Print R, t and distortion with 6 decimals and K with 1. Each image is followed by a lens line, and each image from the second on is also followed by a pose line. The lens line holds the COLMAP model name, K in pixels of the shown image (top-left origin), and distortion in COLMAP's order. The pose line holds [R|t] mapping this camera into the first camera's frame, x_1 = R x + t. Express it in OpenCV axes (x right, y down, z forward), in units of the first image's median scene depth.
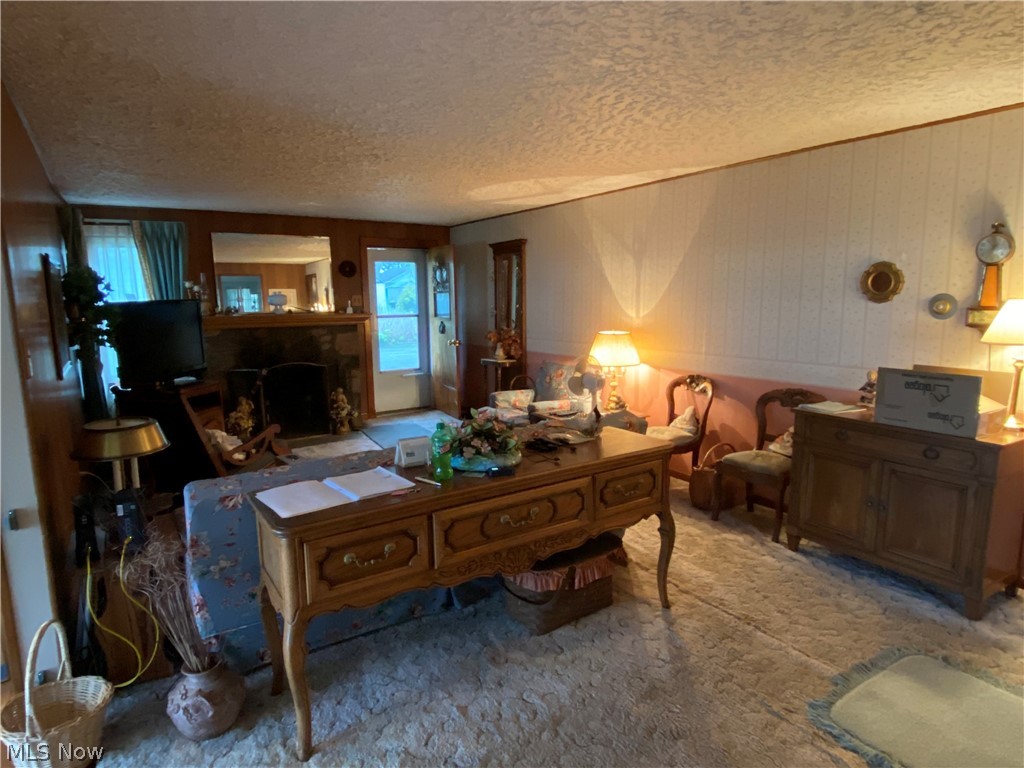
lens RADIAL K [[601.9, 0, 509.3], [0, 601.9, 385.6], [0, 0, 1]] dist [0.001883, 0.000386]
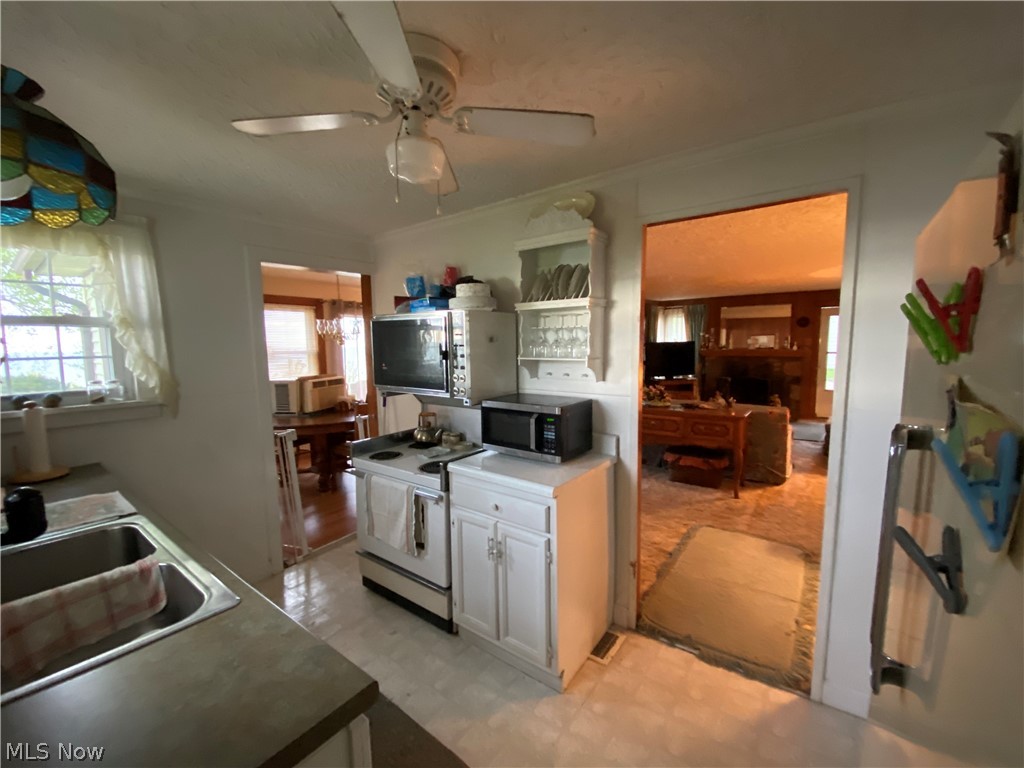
lens RADIAL K [[417.2, 0, 510.9], [0, 417.2, 386.4], [0, 0, 1]] dist [-0.000047, 0.000001]
pose [[0.340223, 0.111969, -0.933655, 0.593269], [-0.132426, 0.988696, 0.070314, -0.000964], [0.930973, 0.099718, 0.351205, -0.107185]]
